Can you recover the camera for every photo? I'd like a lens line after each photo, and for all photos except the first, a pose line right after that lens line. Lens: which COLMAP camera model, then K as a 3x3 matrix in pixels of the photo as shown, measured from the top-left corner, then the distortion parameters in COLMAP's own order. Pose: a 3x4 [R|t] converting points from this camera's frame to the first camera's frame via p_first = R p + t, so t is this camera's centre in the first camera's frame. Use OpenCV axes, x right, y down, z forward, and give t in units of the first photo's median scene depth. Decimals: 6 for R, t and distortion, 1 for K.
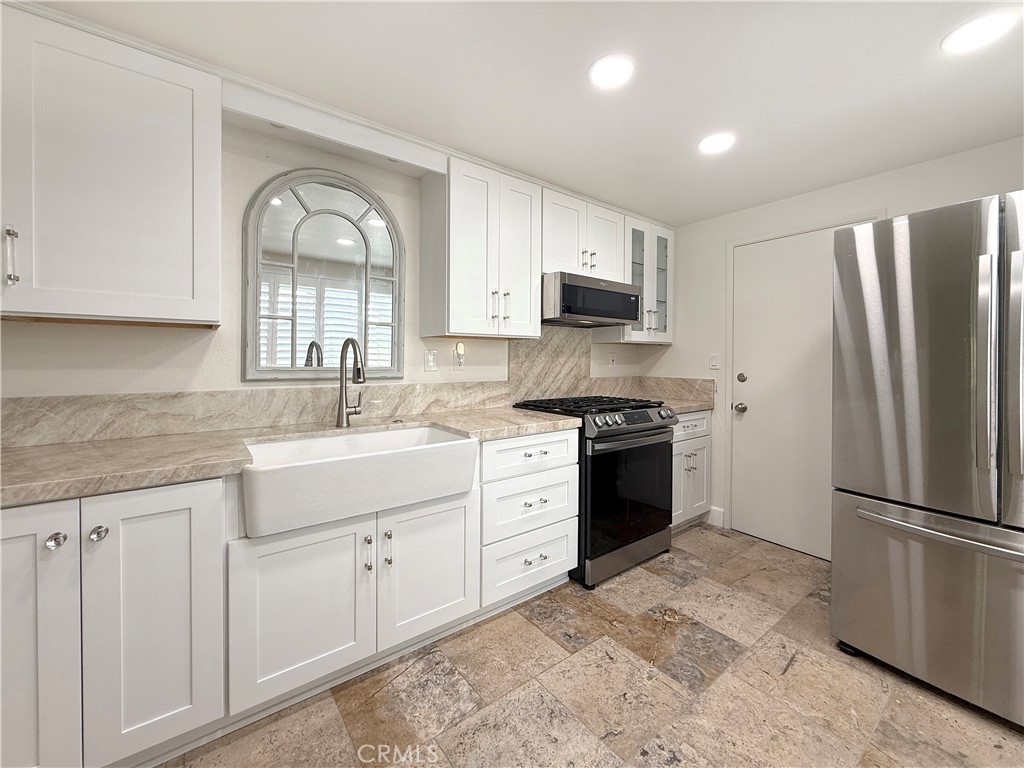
lens RADIAL K [[403.4, 0, 522.5], [0, 403.4, 359.8], [0, 0, 1]] dist [0.000130, -0.000152]
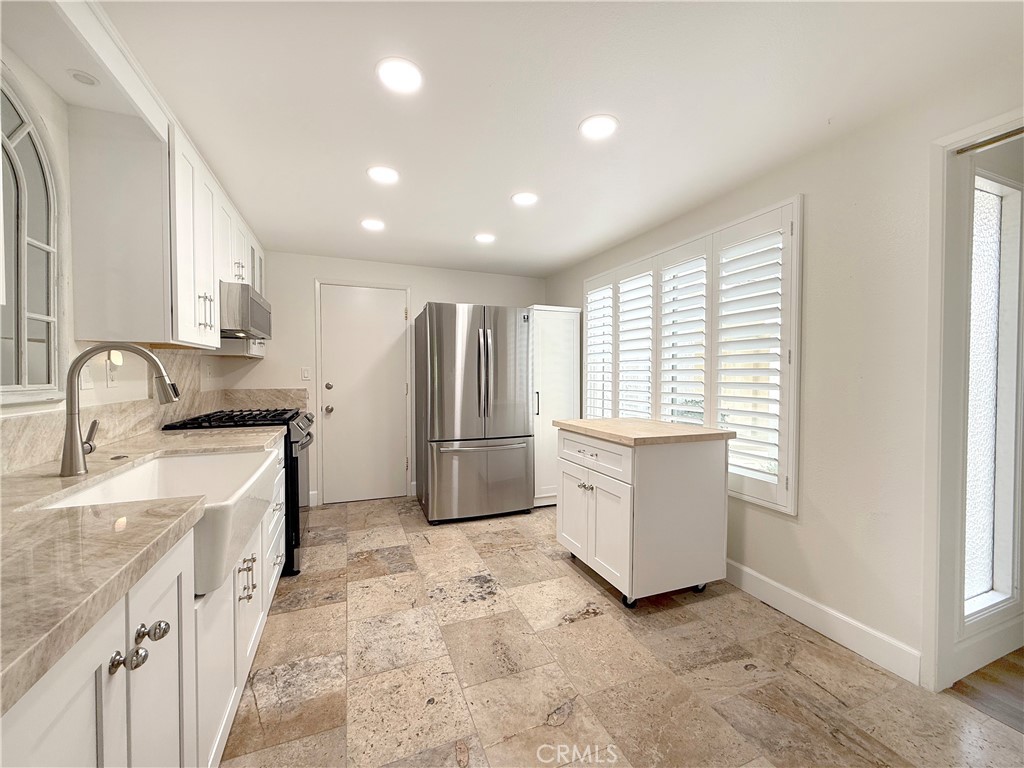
lens RADIAL K [[403.4, 0, 502.8], [0, 403.4, 380.3], [0, 0, 1]] dist [0.000130, -0.000152]
pose [[0.284459, -0.019201, 0.958496, -0.842787], [-0.002737, 0.999779, 0.020840, -0.005530], [-0.958684, -0.008552, 0.284344, 0.137023]]
